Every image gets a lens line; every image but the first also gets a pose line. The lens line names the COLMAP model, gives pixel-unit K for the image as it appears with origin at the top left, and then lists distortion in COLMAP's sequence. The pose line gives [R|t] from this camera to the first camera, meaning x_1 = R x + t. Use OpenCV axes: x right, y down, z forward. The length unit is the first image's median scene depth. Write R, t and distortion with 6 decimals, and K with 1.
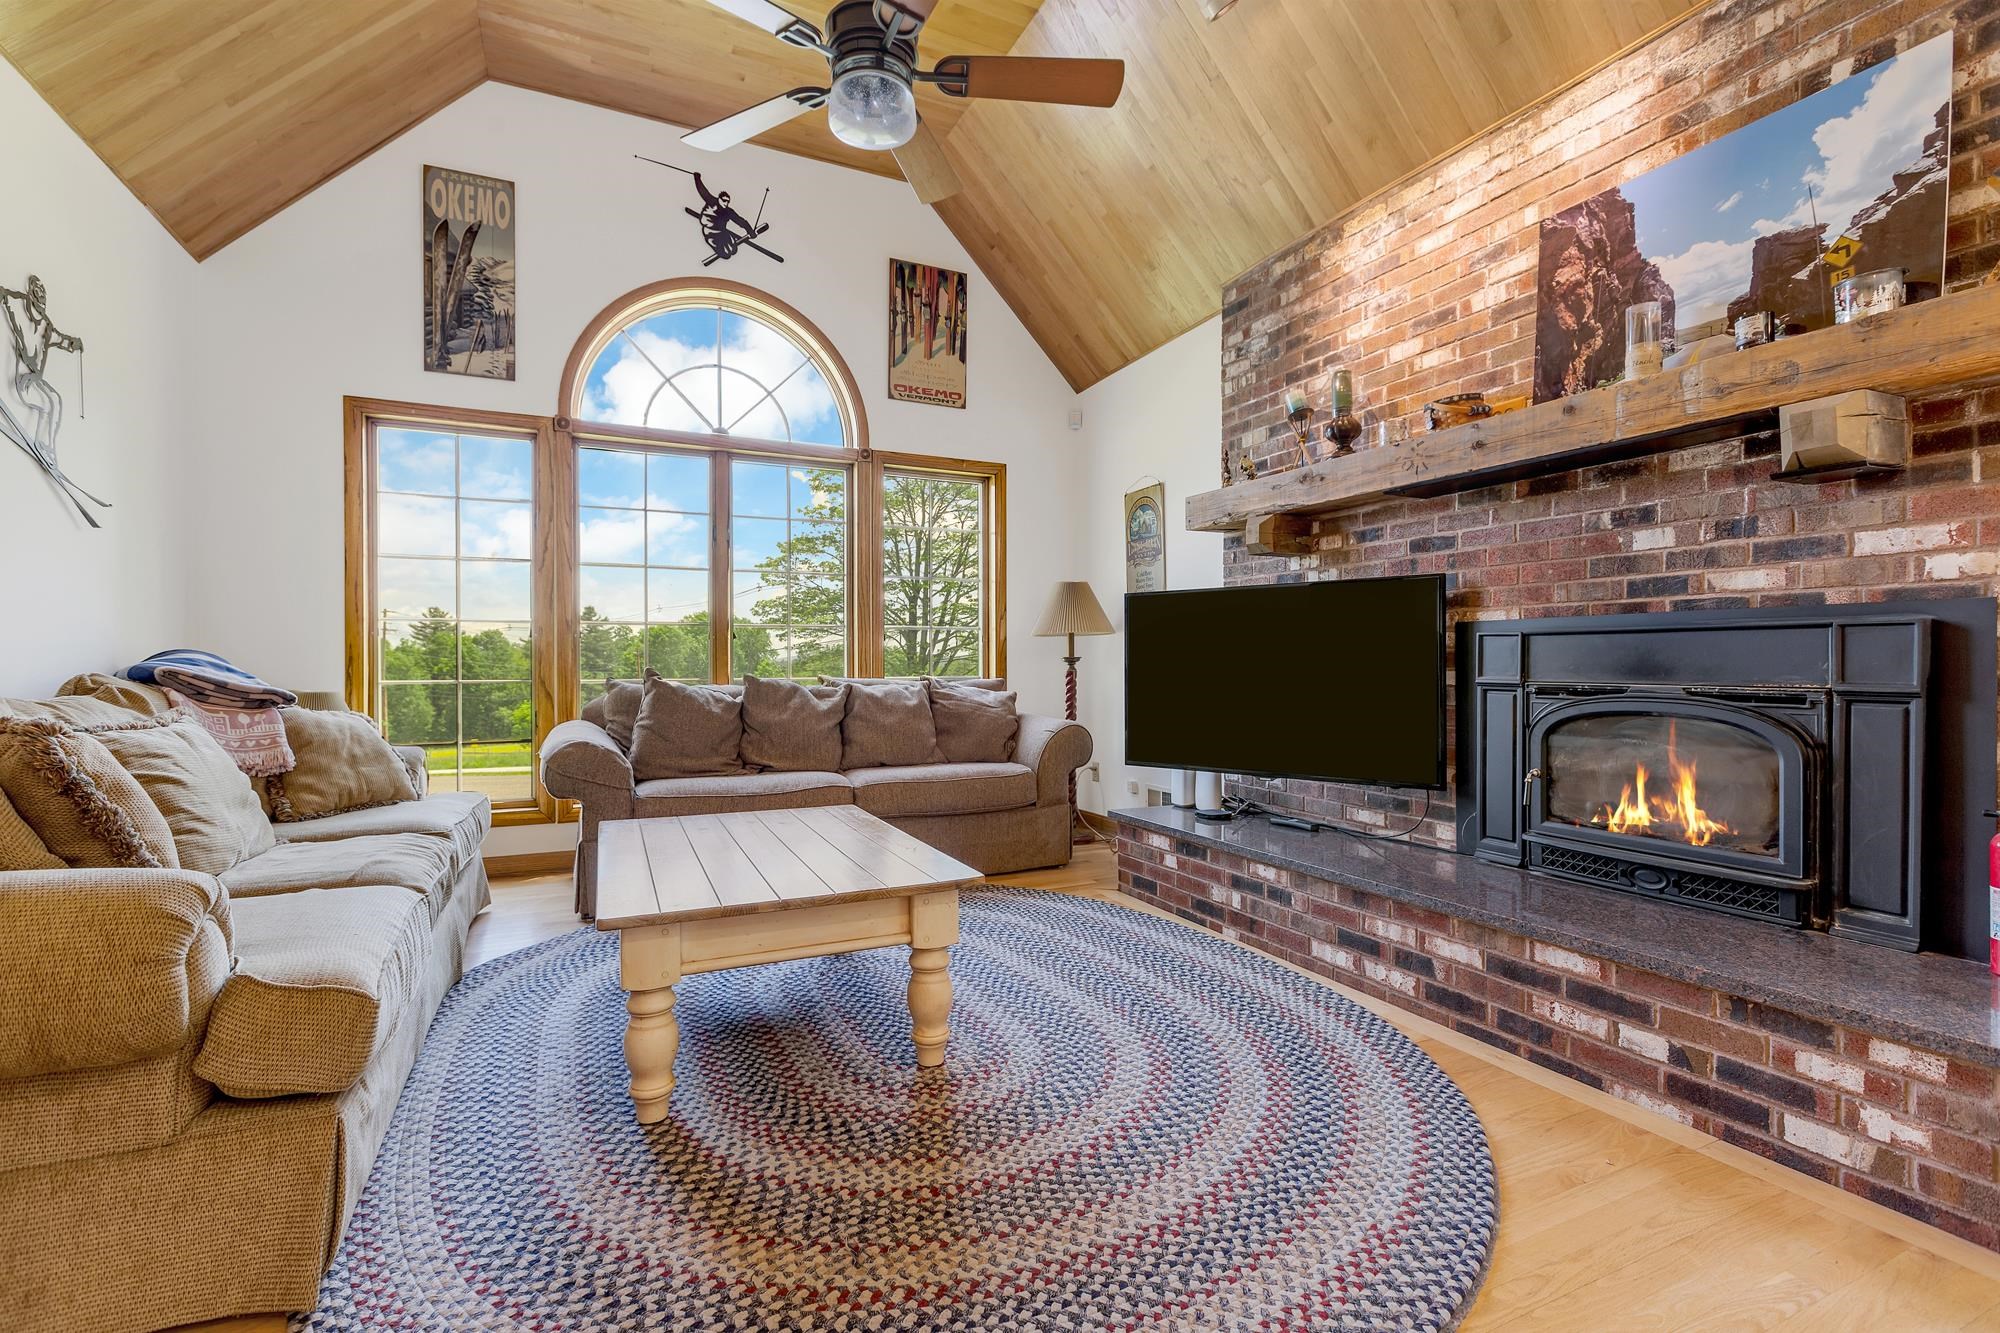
lens RADIAL K [[888.3, 0, 997.0], [0, 888.3, 662.7], [0, 0, 1]] dist [0.003696, -0.001985]
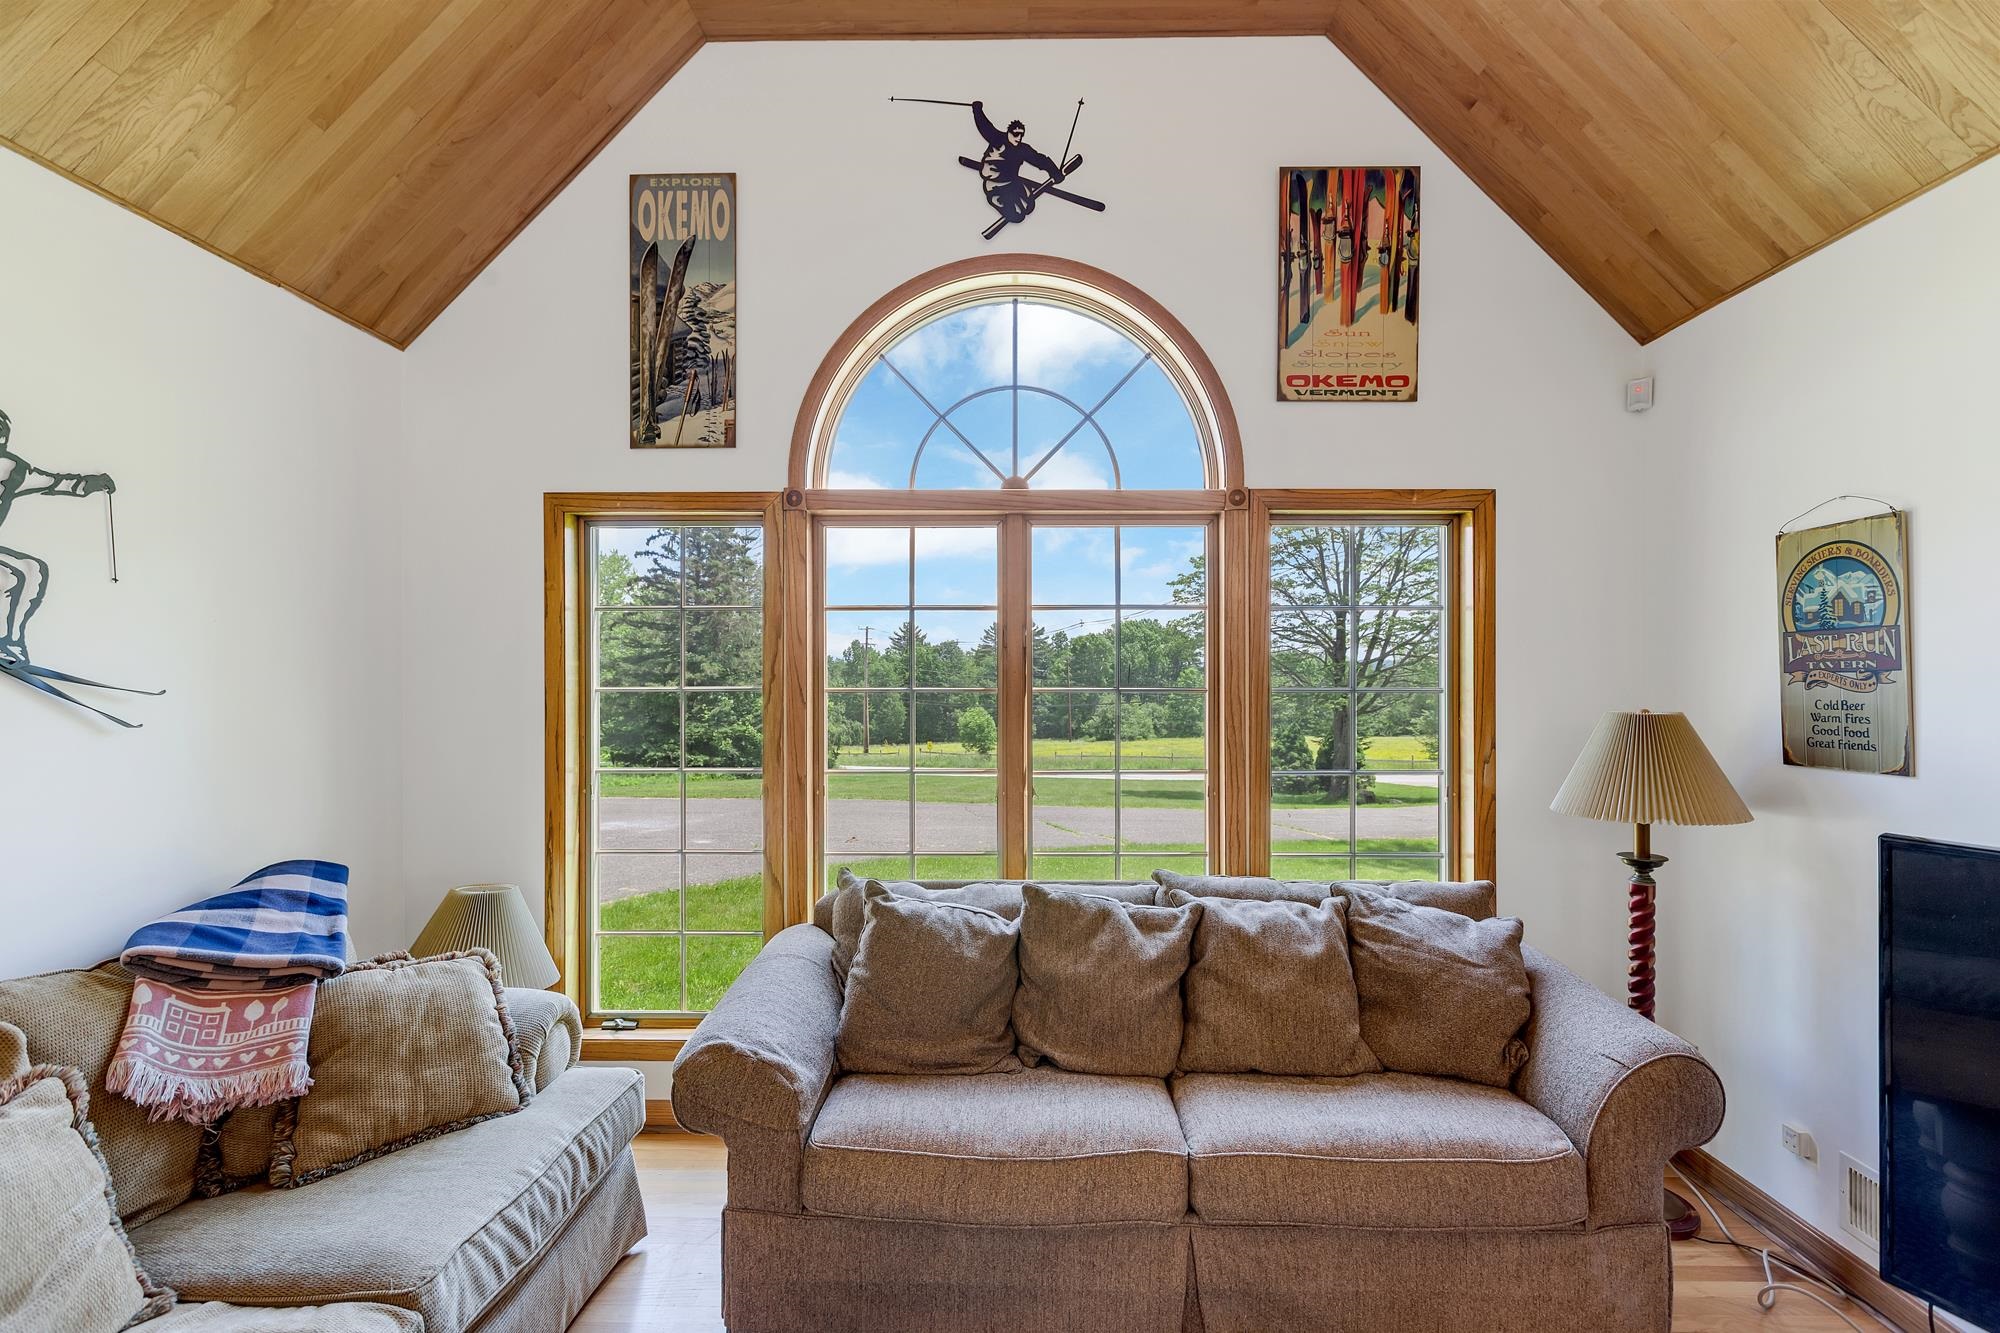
lens RADIAL K [[888.3, 0, 1007.2], [0, 888.3, 667.7], [0, 0, 1]] dist [0.003696, -0.001985]
pose [[0.898065, 0.000943, -0.439862, -0.029679], [-0.001114, 0.999999, -0.000132, -0.163372], [0.439861, 0.000609, 0.898066, 0.531136]]
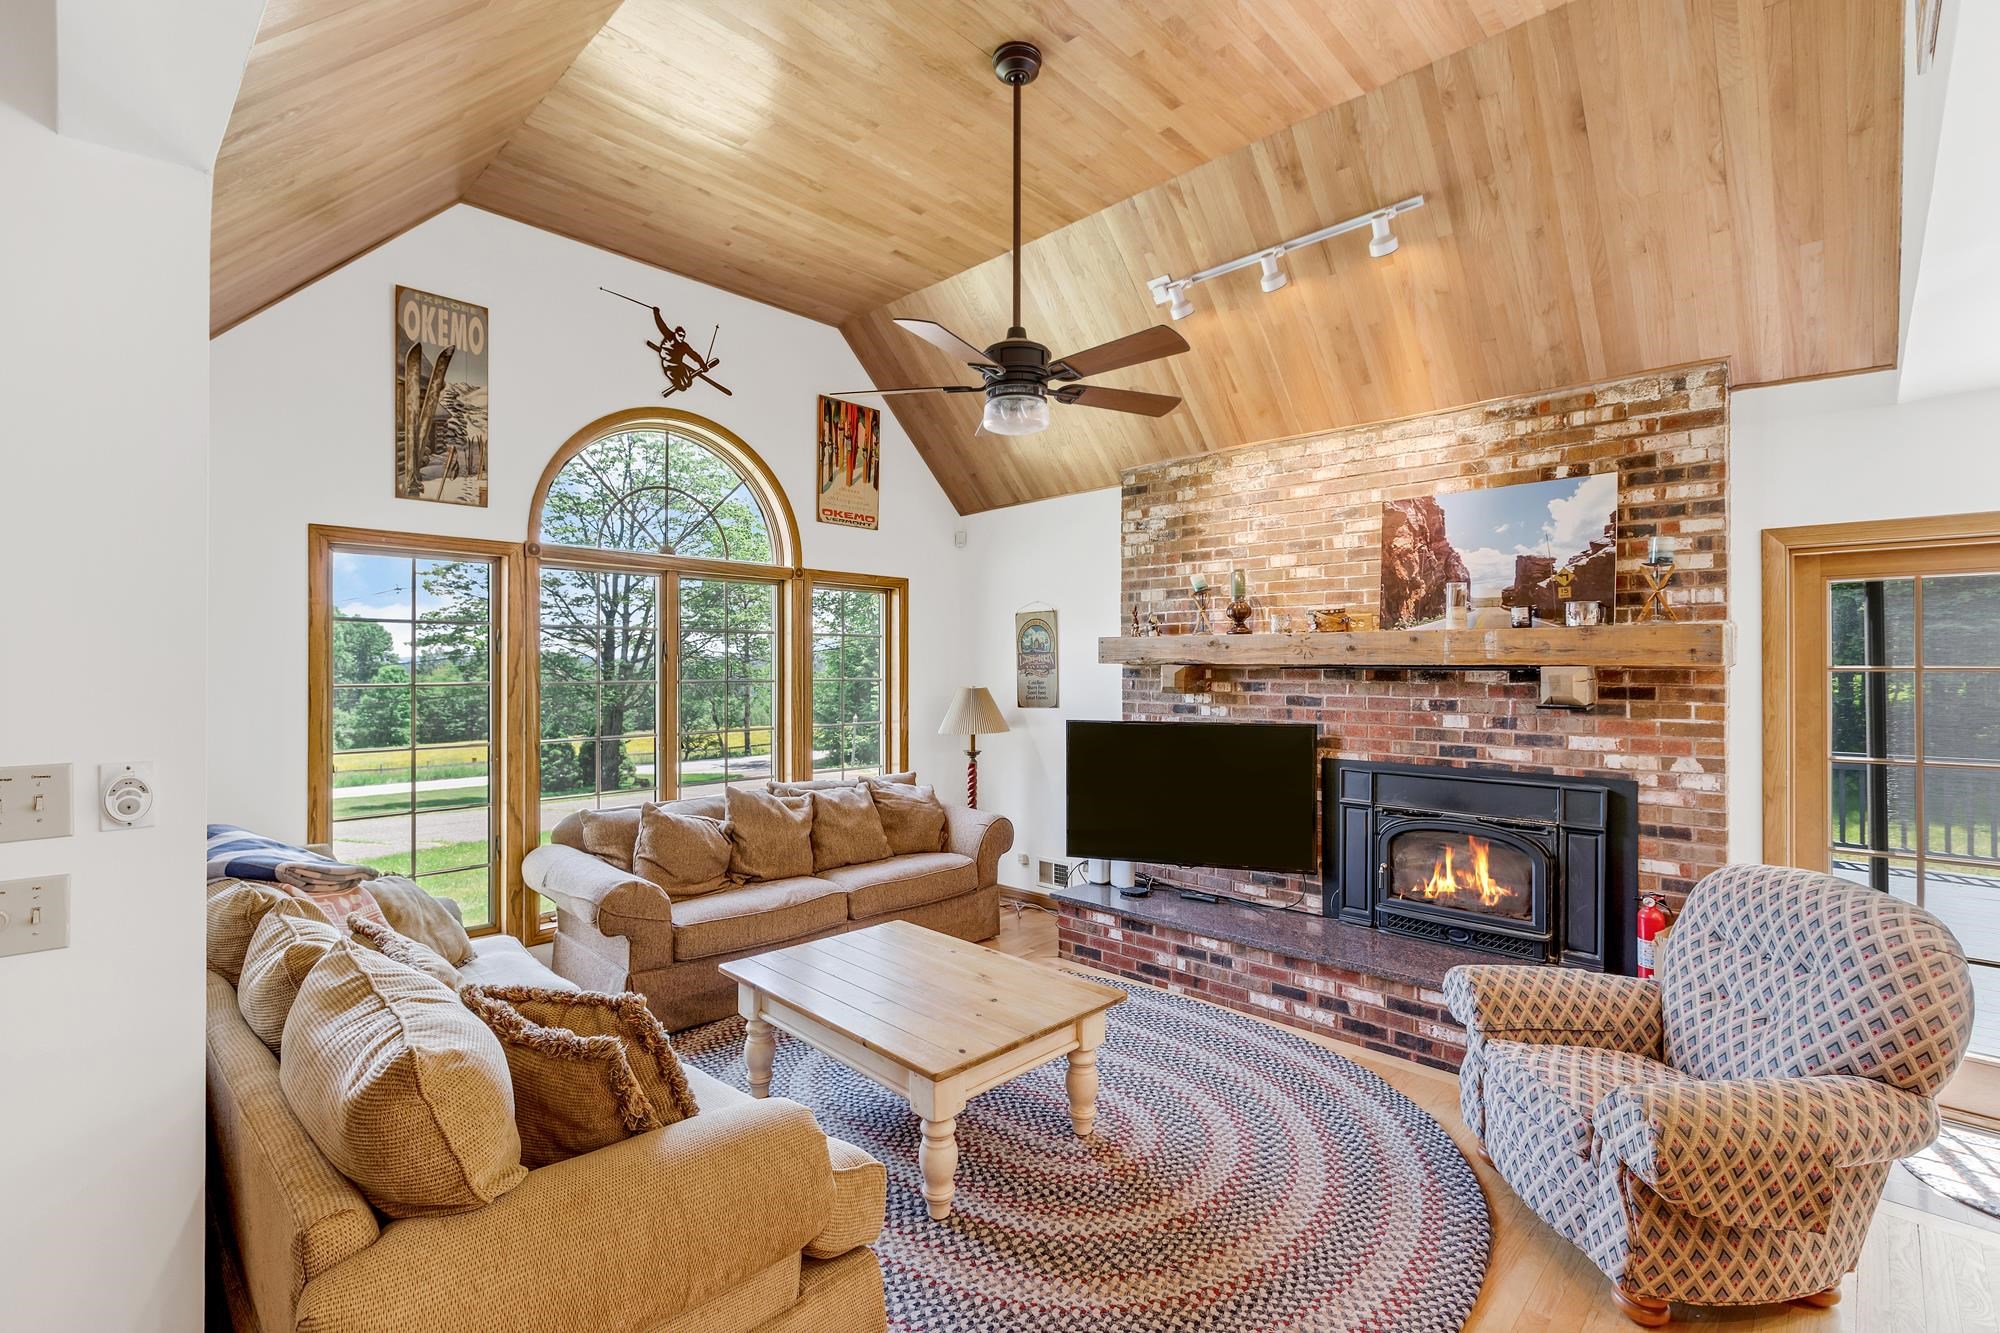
lens RADIAL K [[888.3, 0, 992.3], [0, 888.3, 660.3], [0, 0, 1]] dist [0.003696, -0.001985]
pose [[0.937618, 0.003854, 0.347645, -0.424565], [-0.001352, 0.999971, -0.007437, -0.165677], [-0.347664, 0.006503, 0.937597, -0.150582]]
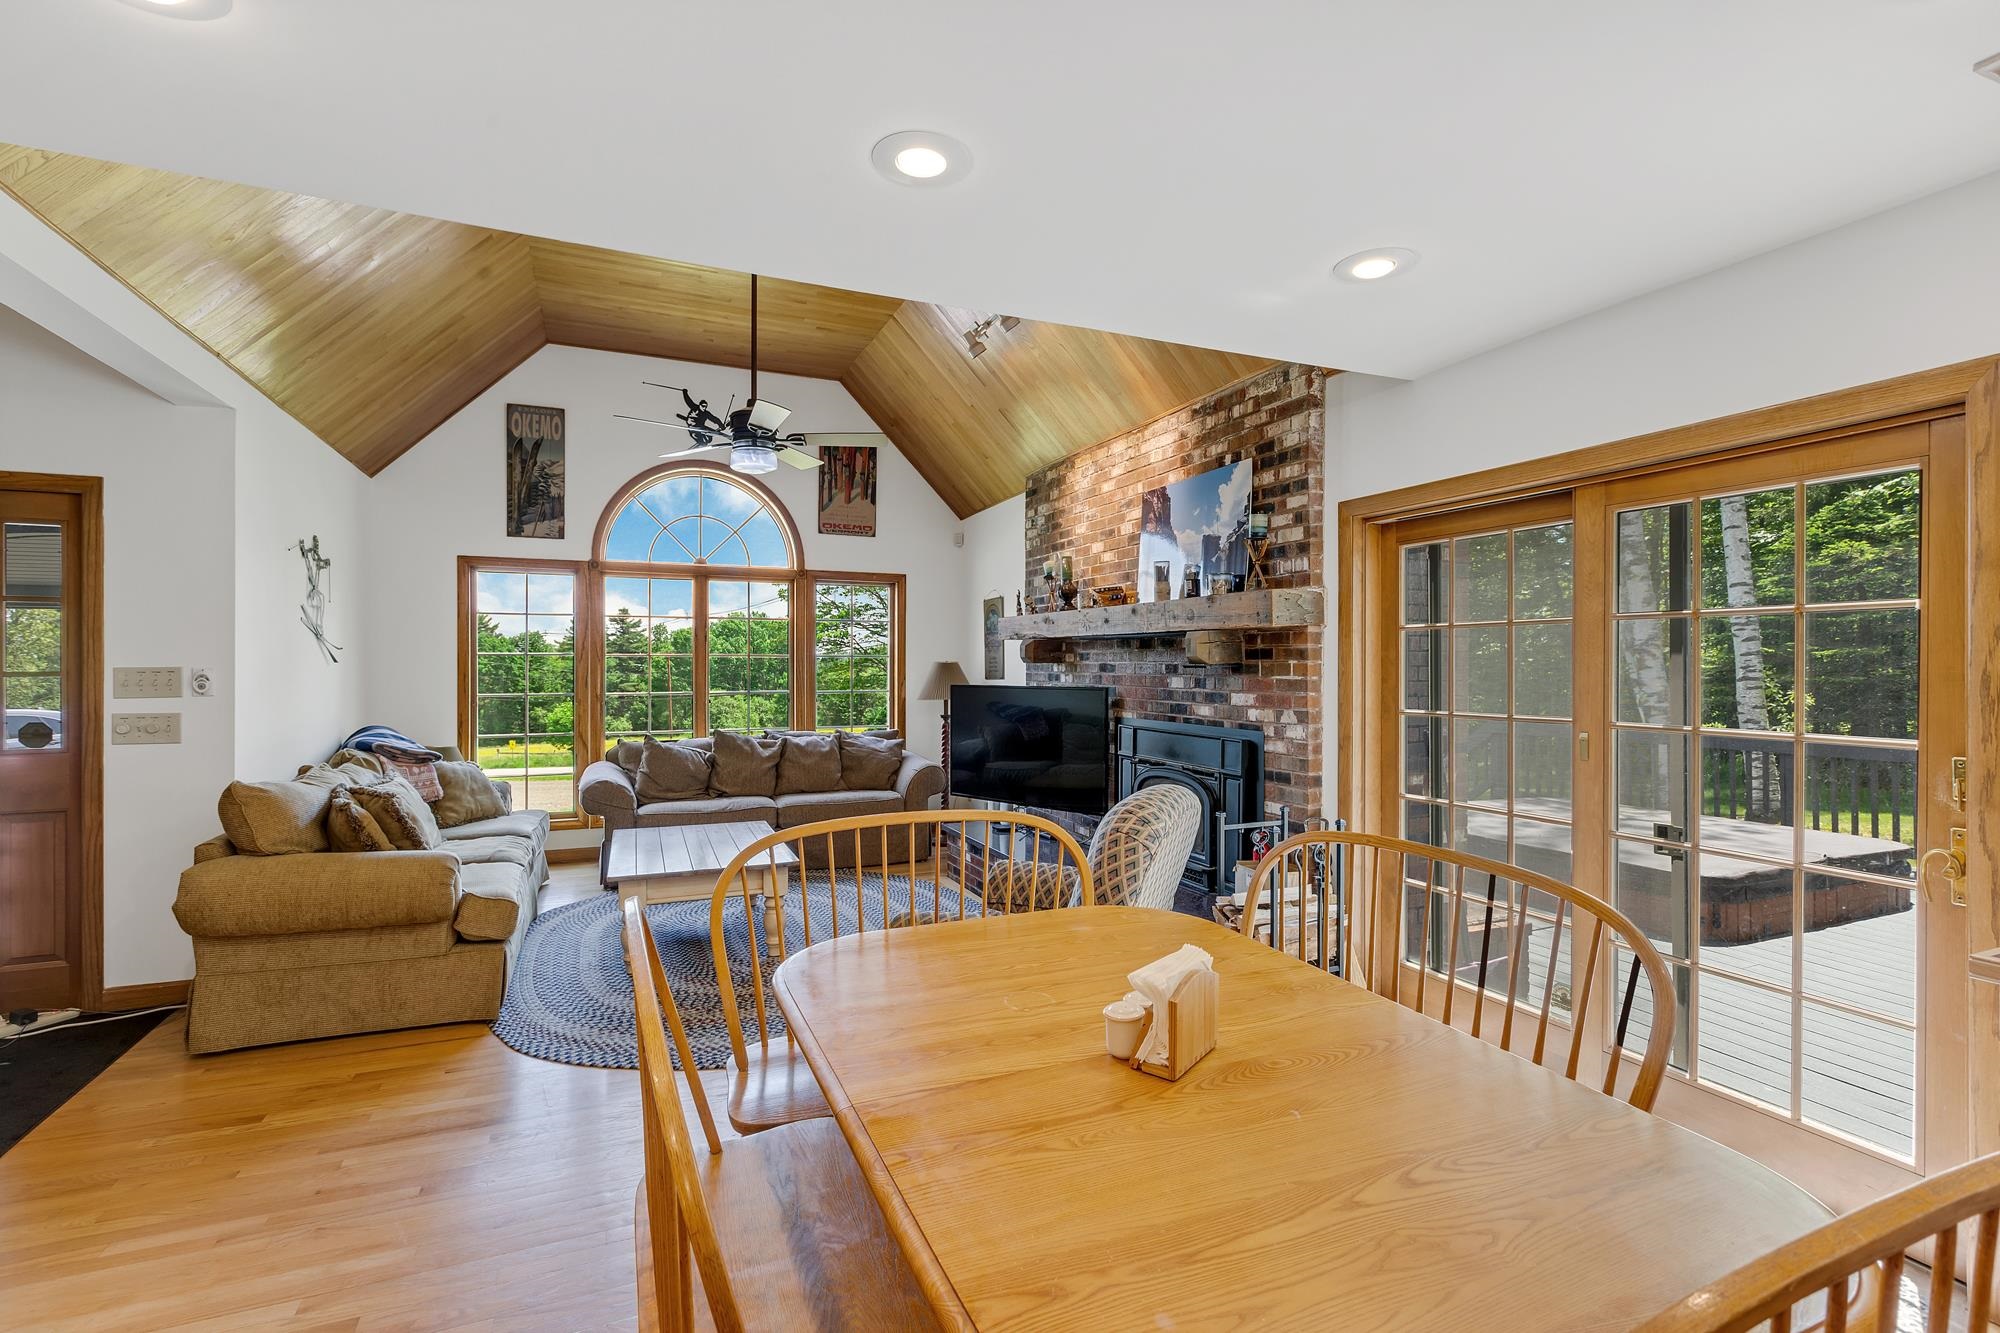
lens RADIAL K [[888.3, 0, 991.3], [0, 888.3, 662.4], [0, 0, 1]] dist [0.003696, -0.001985]
pose [[0.999327, 0.002979, -0.036555, 0.294889], [-0.003045, 0.999994, -0.001736, -0.123568], [0.036549, 0.001846, 0.999330, -0.593942]]
